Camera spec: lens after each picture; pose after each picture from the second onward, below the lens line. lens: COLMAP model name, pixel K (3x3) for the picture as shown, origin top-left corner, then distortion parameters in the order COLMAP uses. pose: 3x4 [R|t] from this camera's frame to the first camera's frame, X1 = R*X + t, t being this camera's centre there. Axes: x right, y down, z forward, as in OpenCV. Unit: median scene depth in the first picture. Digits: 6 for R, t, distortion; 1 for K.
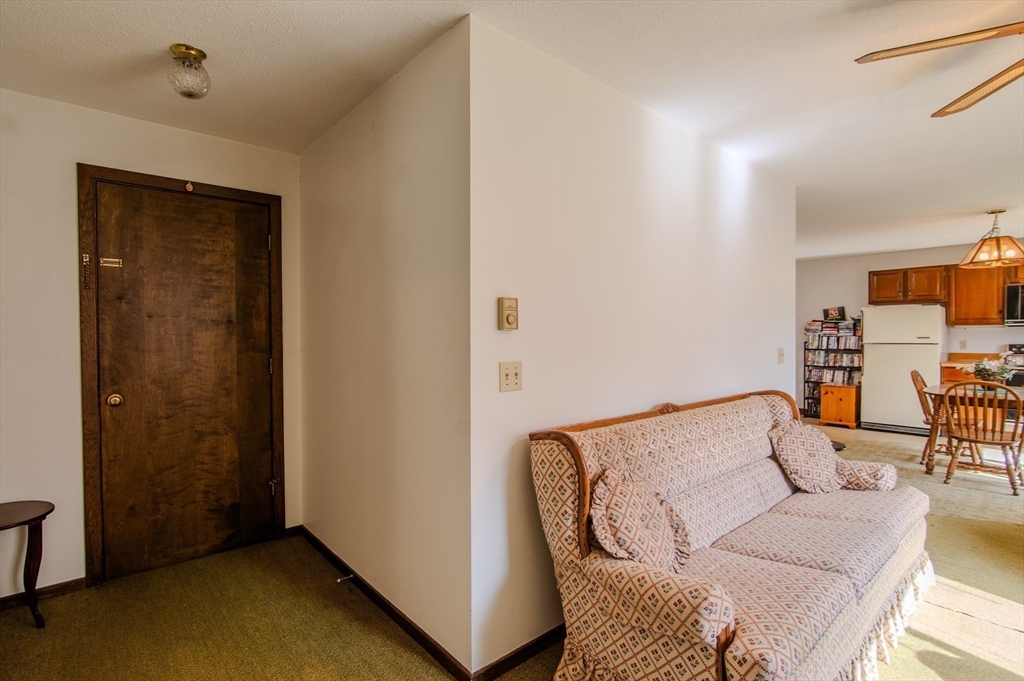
lens RADIAL K [[498.4, 0, 508.9], [0, 498.4, 344.9], [0, 0, 1]] dist [-0.024149, 0.004543]
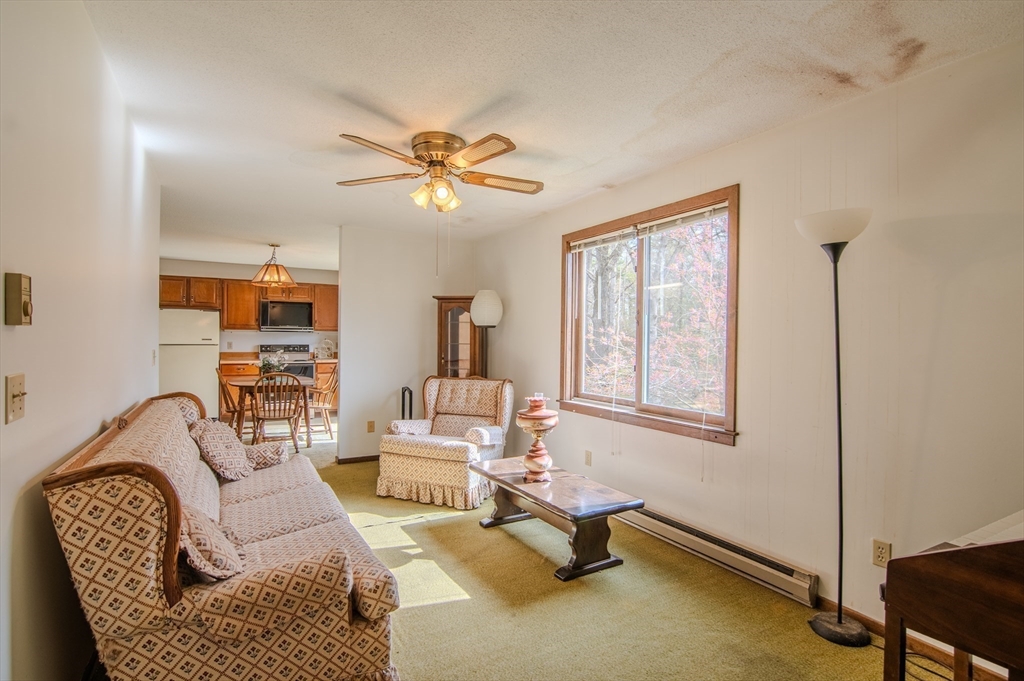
lens RADIAL K [[498.4, 0, 508.5], [0, 498.4, 348.0], [0, 0, 1]] dist [-0.024149, 0.004543]
pose [[0.199657, -0.008242, 0.979831, -0.148538], [0.003675, 0.999964, 0.007663, -0.000865], [-0.979859, 0.002071, 0.199680, 0.079090]]
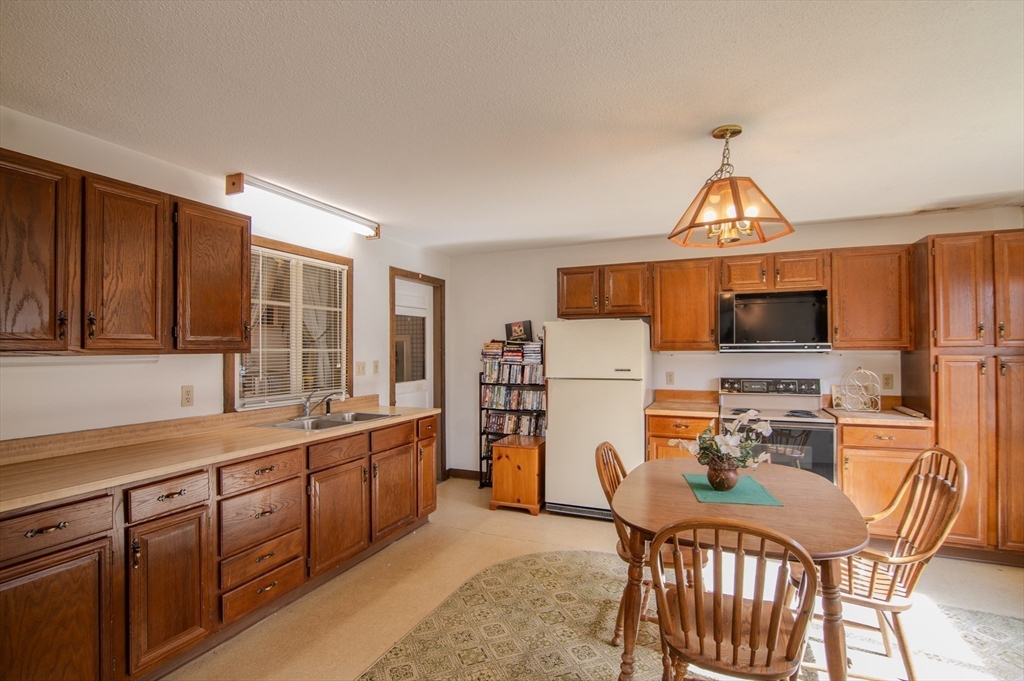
lens RADIAL K [[498.4, 0, 508.6], [0, 498.4, 344.1], [0, 0, 1]] dist [-0.024149, 0.004543]
pose [[0.900214, 0.006743, 0.435396, 0.431702], [0.006449, 0.999564, -0.028814, -0.031610], [-0.435400, 0.028747, 0.899778, 0.484162]]
